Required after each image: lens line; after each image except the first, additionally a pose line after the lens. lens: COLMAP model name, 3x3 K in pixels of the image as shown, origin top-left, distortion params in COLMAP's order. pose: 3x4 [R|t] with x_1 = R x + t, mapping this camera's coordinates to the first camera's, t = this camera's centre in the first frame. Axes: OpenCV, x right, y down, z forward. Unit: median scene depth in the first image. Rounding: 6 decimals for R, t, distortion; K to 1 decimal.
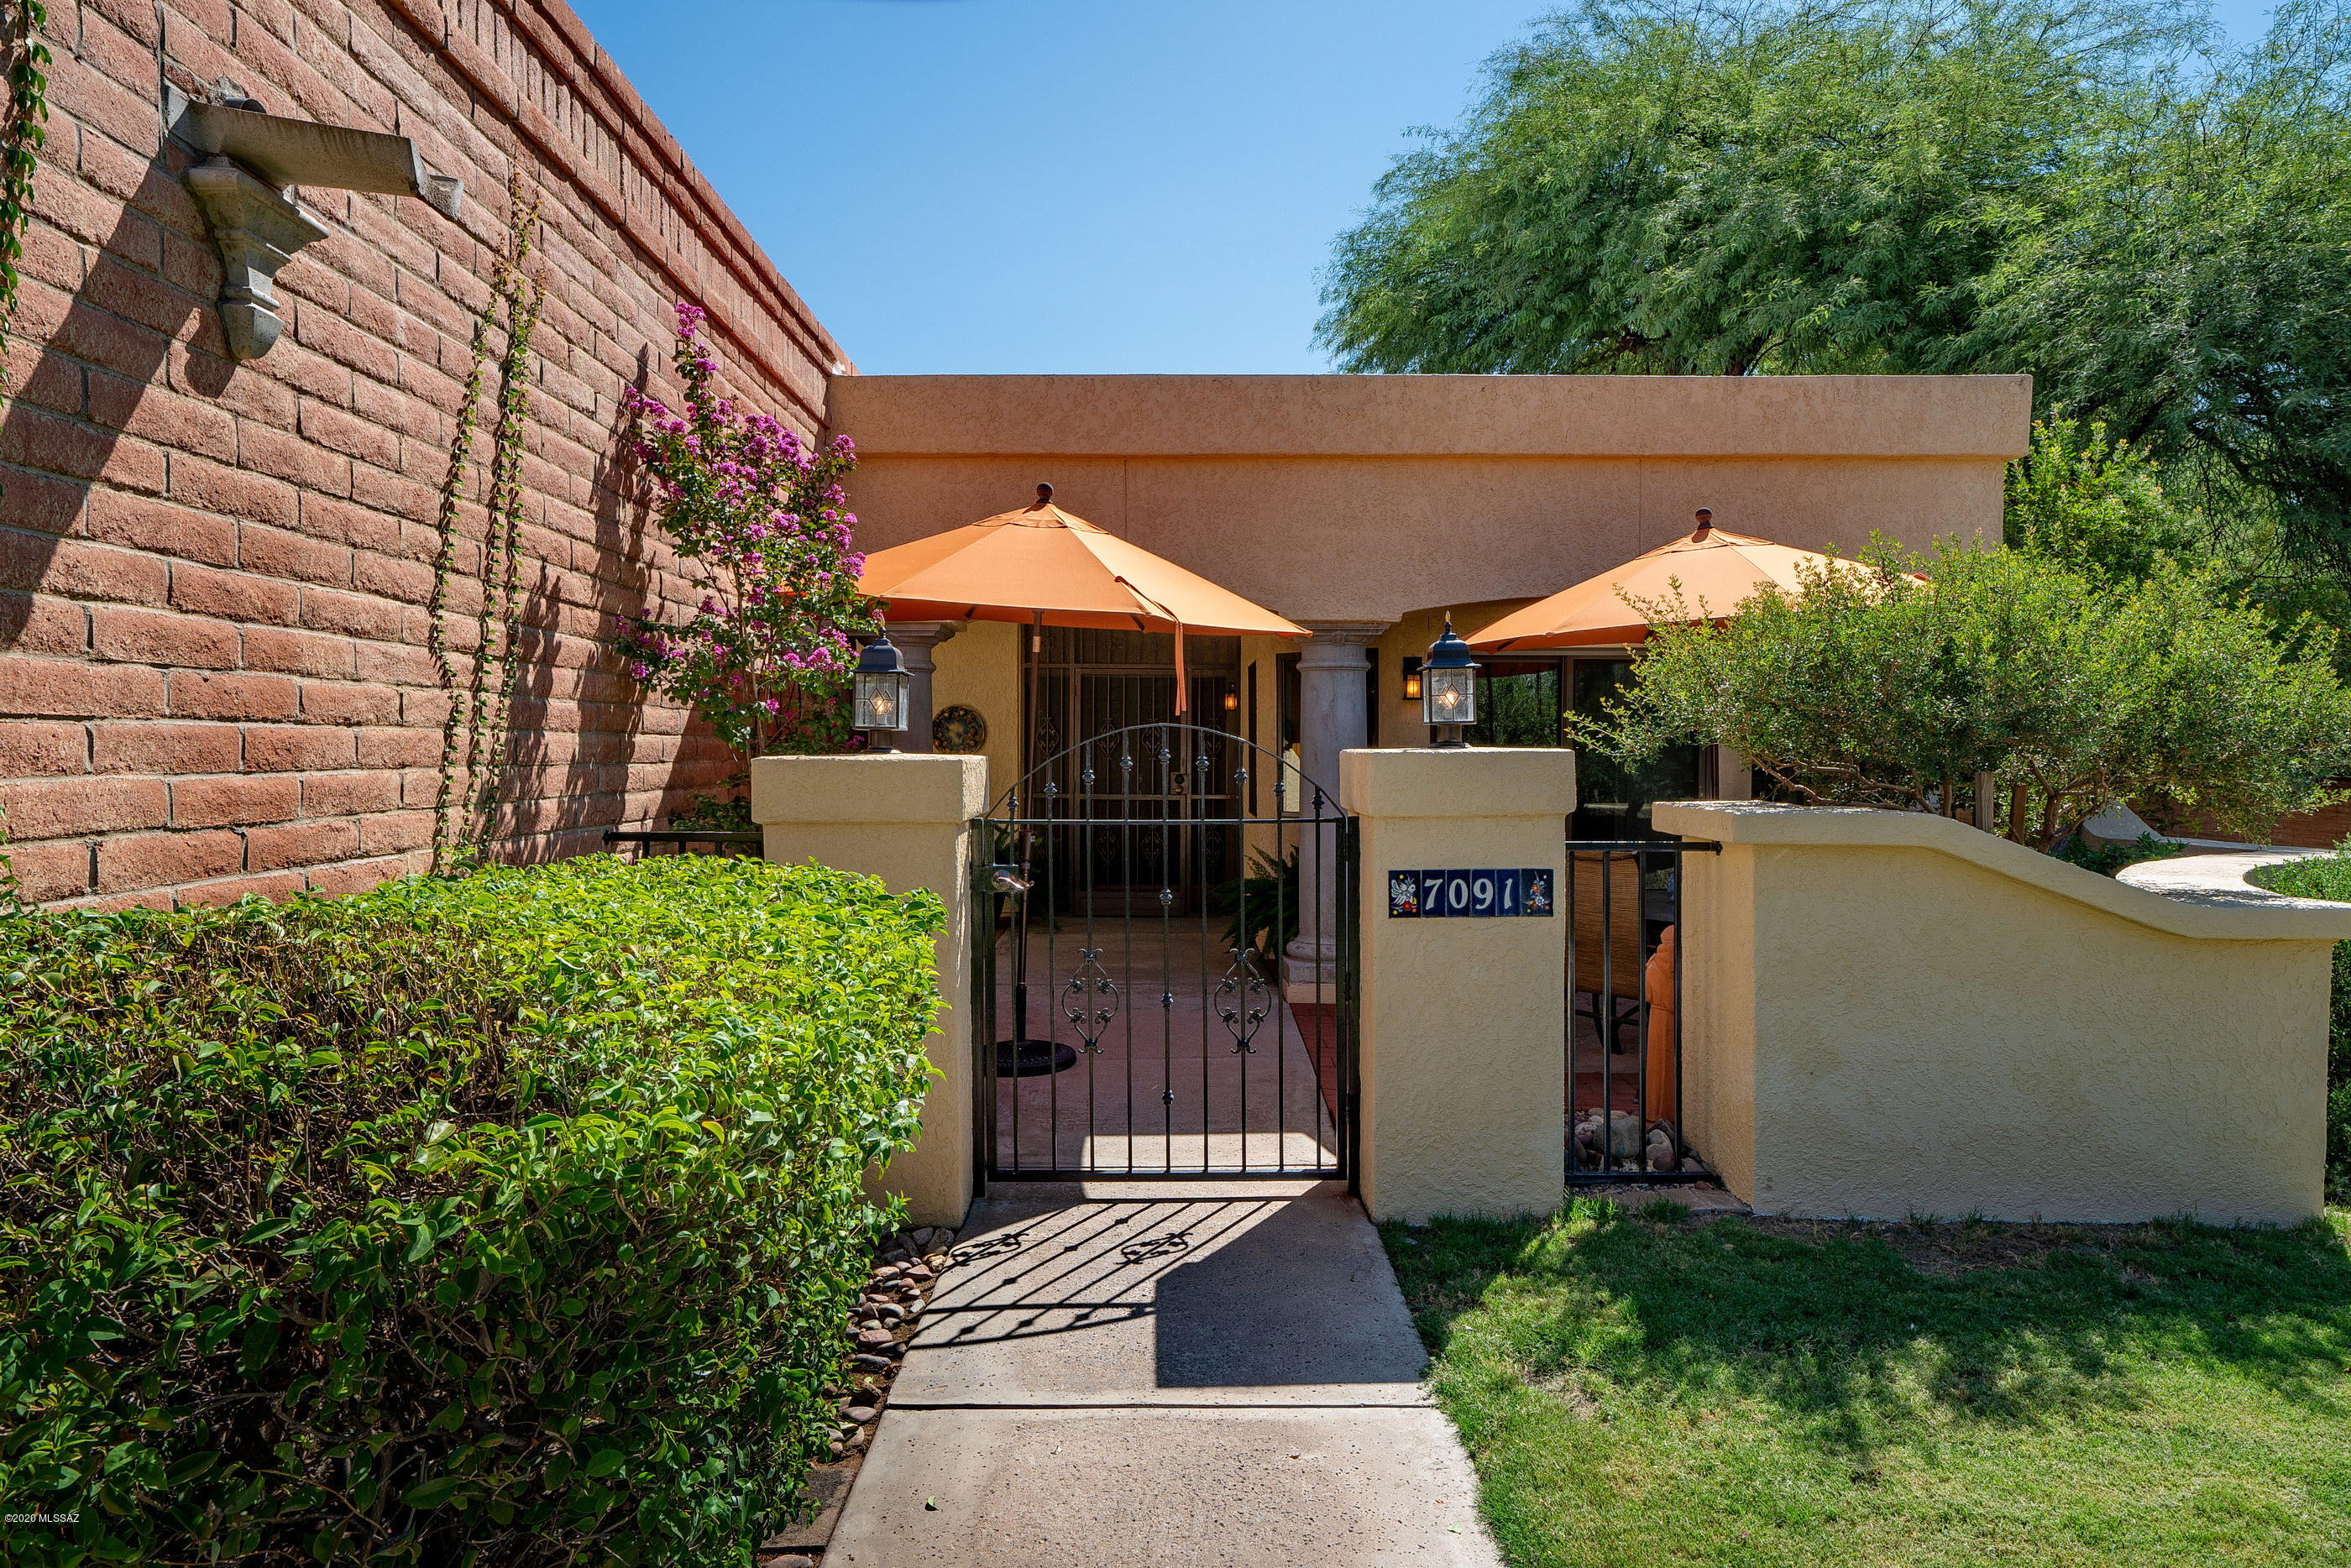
lens RADIAL K [[1413.8, 0, 1169.6], [0, 1413.8, 764.0], [0, 0, 1]] dist [0.006958, 0.001703]
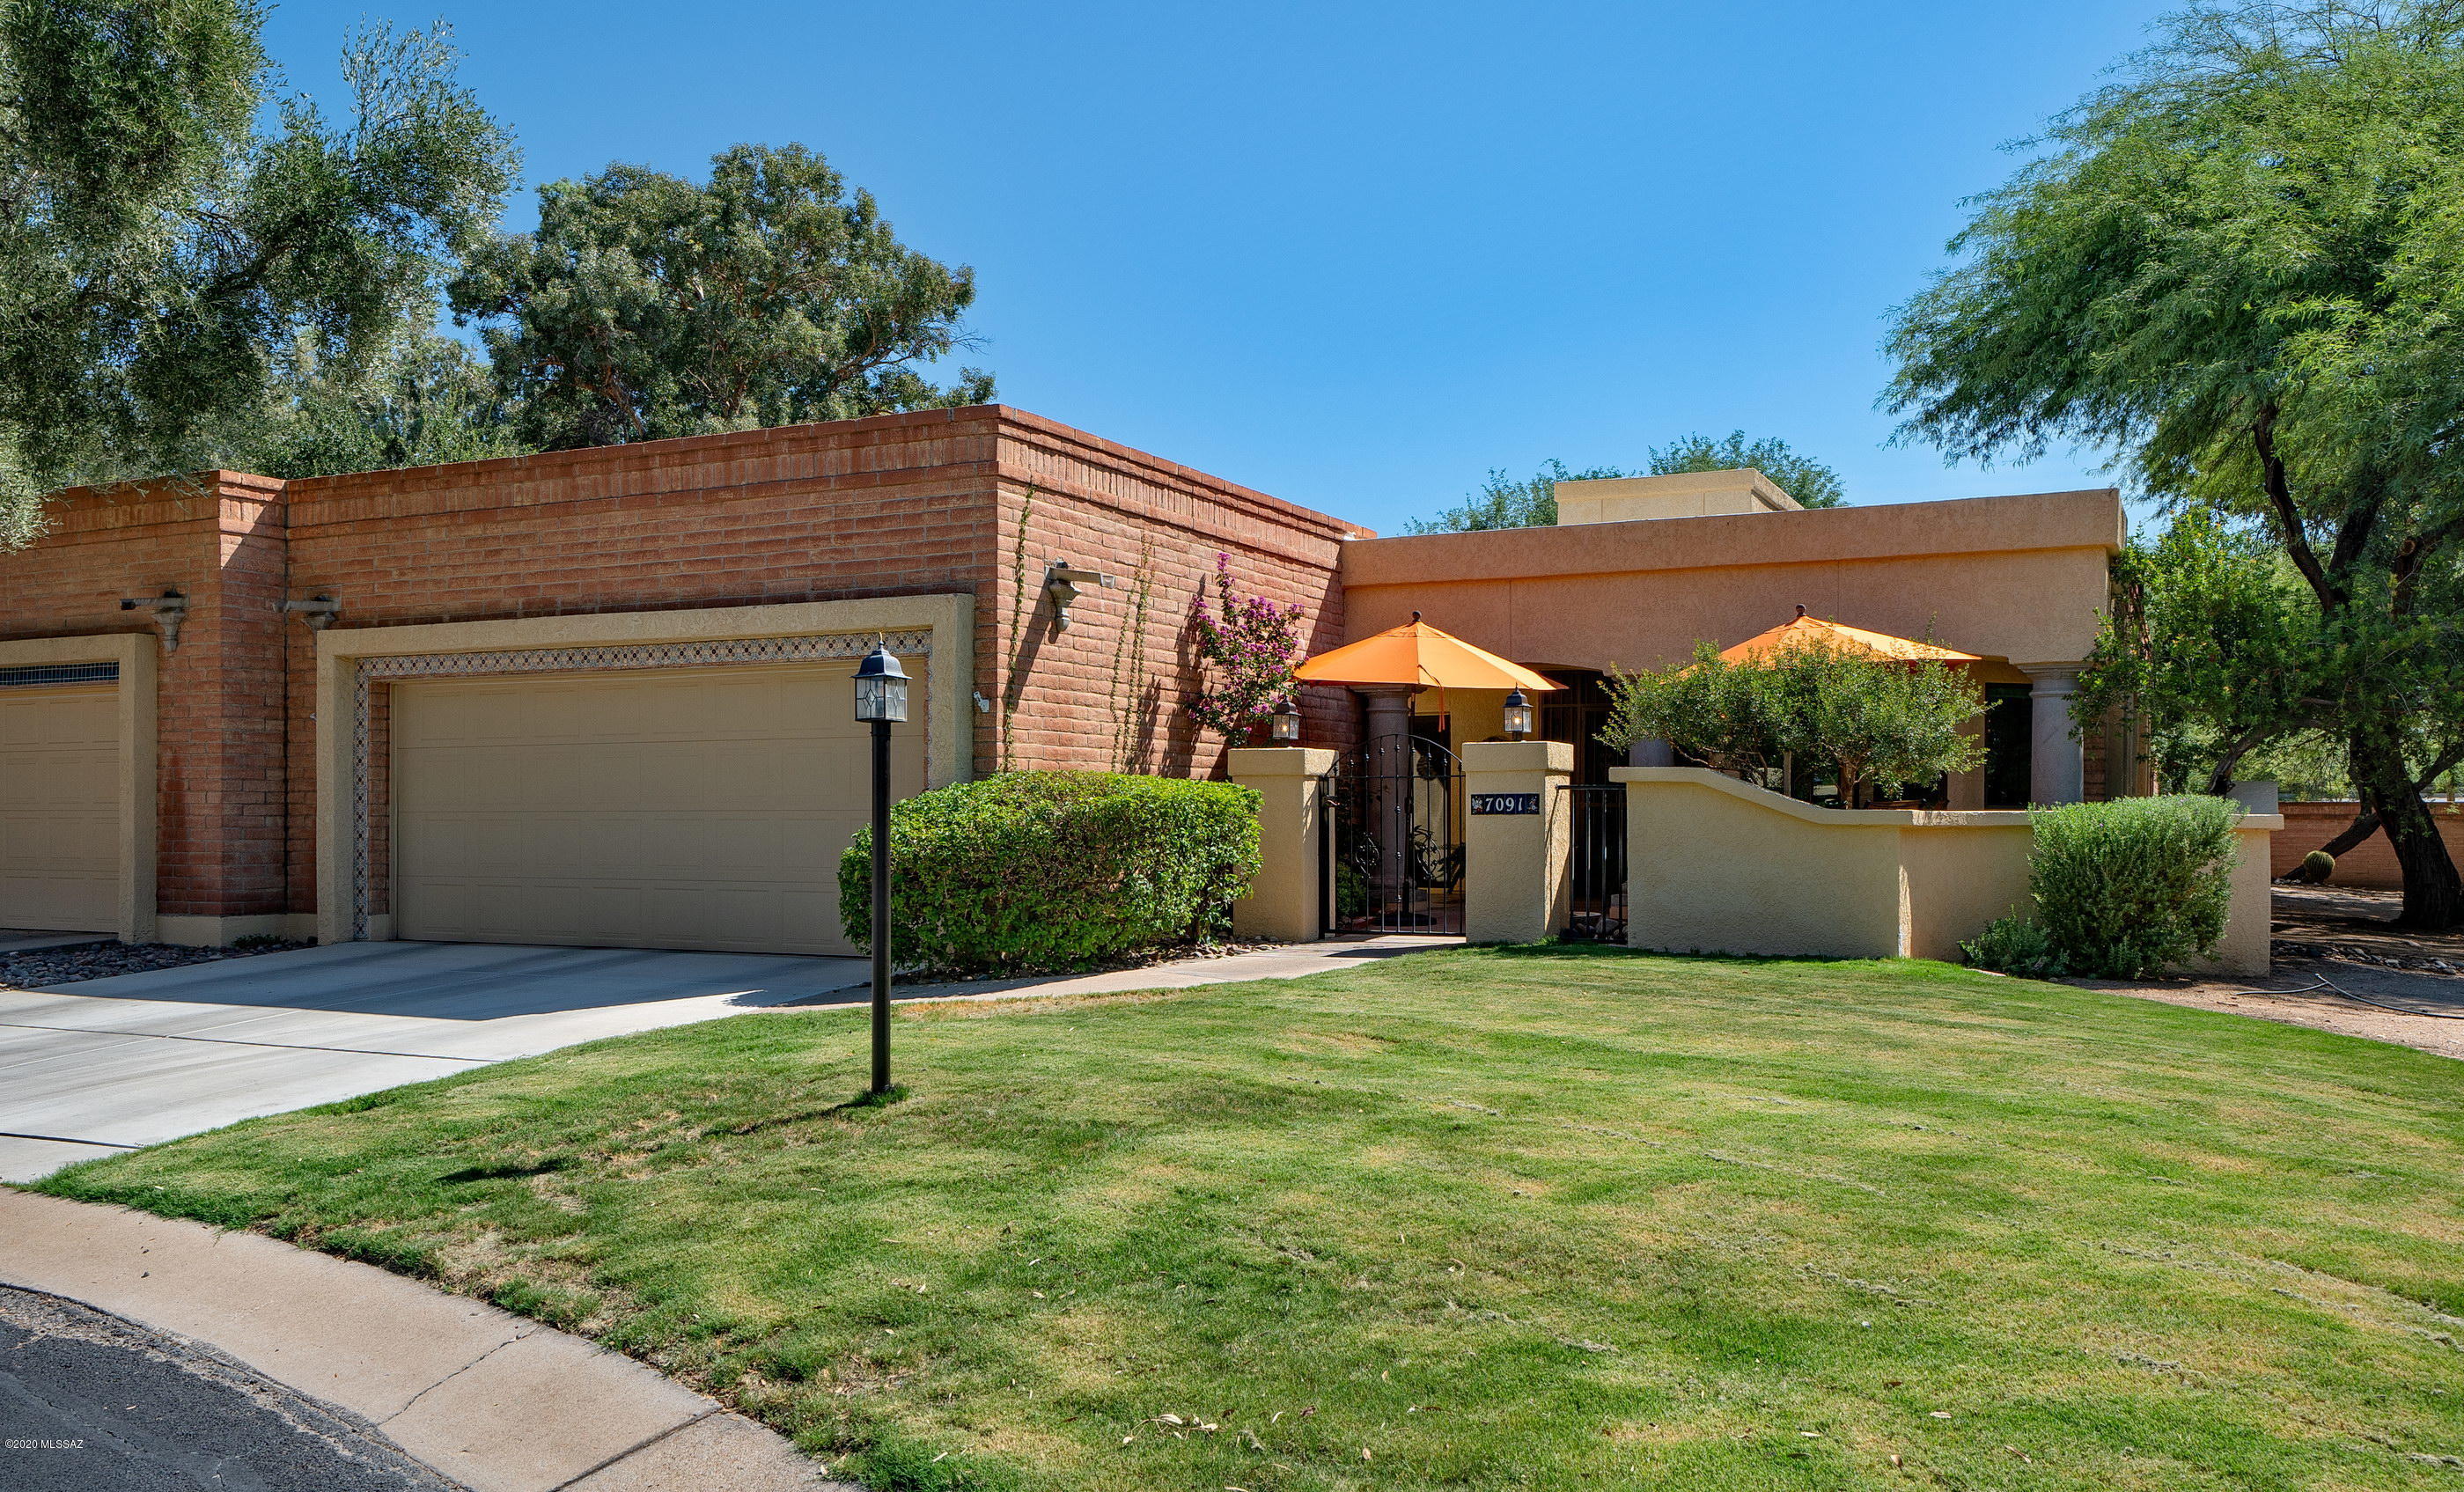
lens RADIAL K [[1901.9, 0, 1234.4], [0, 1901.9, 756.4], [0, 0, 1]] dist [0.000766, 0.000297]
pose [[0.890141, -0.010524, -0.455563, 1.235323], [-0.008798, 0.999150, -0.040274, 0.142183], [0.455600, 0.039857, 0.889292, -1.964864]]
